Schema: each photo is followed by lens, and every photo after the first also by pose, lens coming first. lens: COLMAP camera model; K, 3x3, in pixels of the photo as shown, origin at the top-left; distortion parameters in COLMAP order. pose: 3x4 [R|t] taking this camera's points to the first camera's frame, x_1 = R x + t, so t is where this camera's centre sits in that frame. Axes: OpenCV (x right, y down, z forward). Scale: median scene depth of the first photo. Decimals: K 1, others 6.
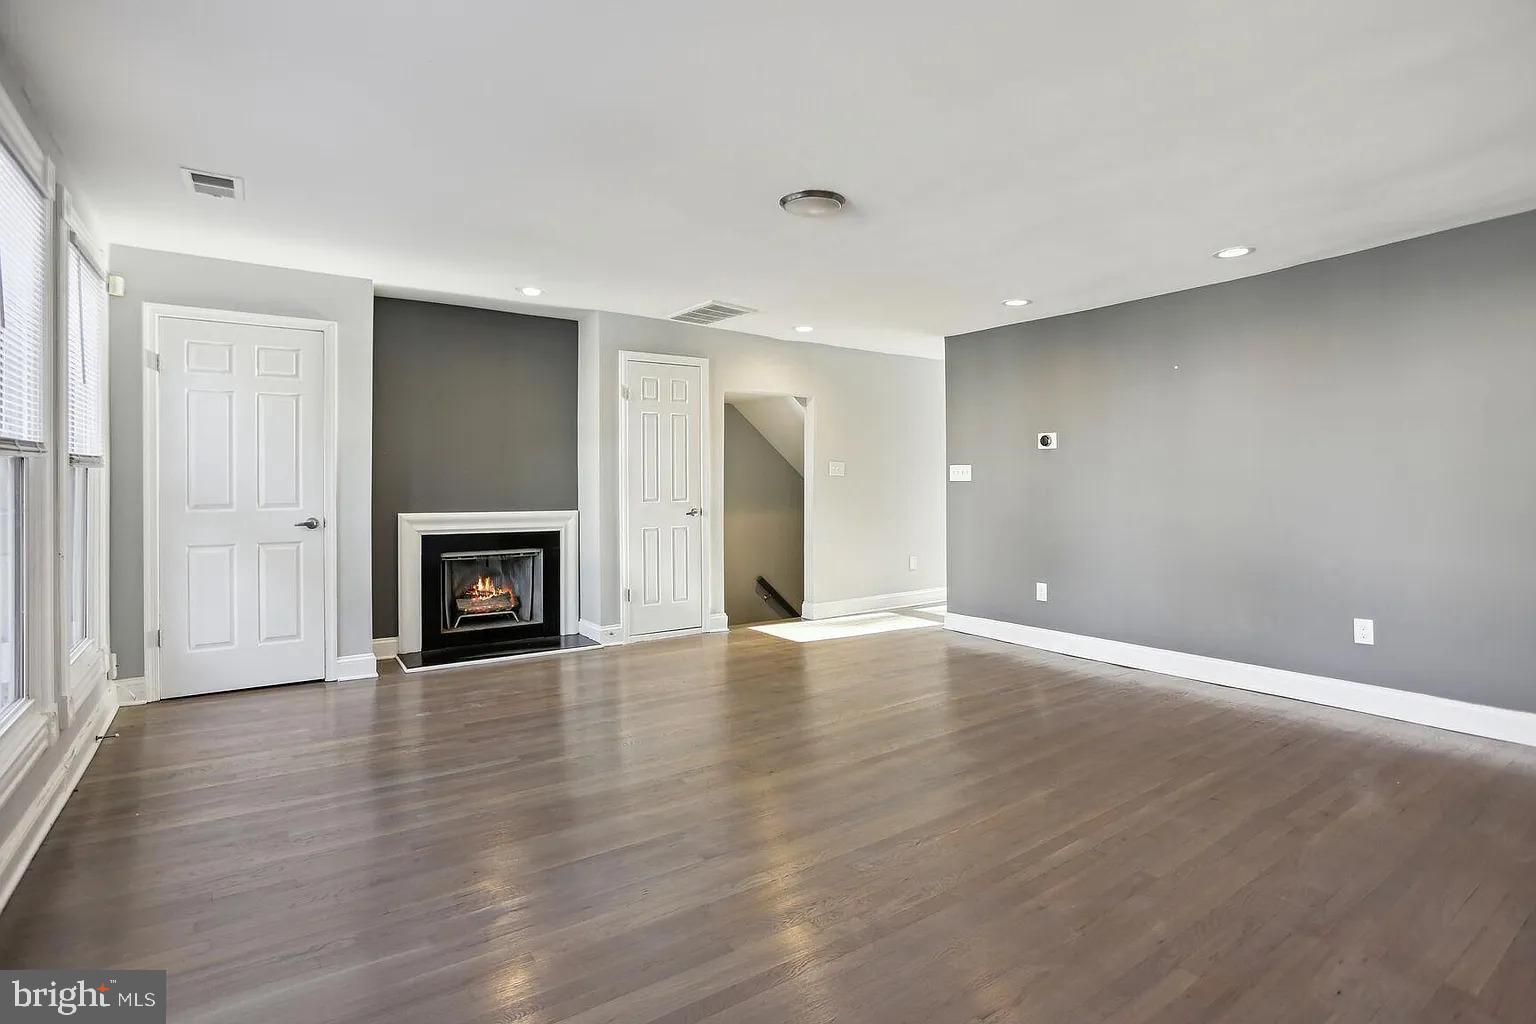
lens RADIAL K [[752.8, 0, 759.5], [0, 752.8, 495.8], [0, 0, 1]] dist [-0.027034, 0.000307]
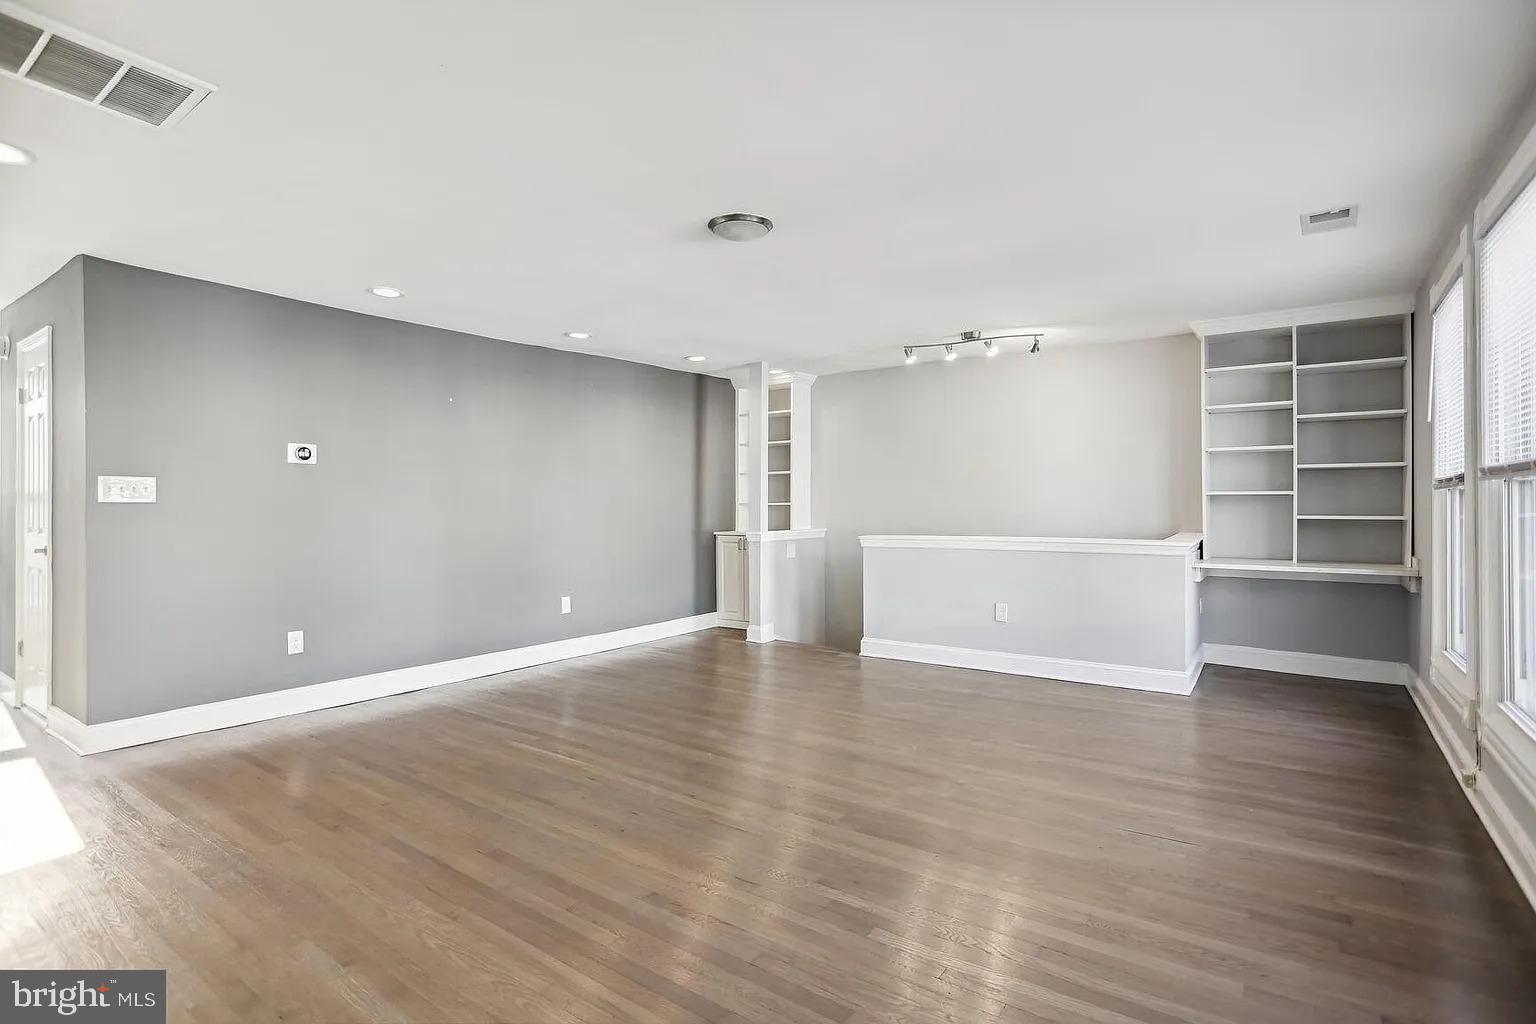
lens RADIAL K [[752.8, 0, 759.5], [0, 752.8, 495.8], [0, 0, 1]] dist [-0.027034, 0.000307]
pose [[-0.343261, 0.010988, 0.939176, -0.621815], [0.012159, 0.999900, -0.007255, -0.018528], [-0.939161, 0.008930, -0.343360, 0.928379]]
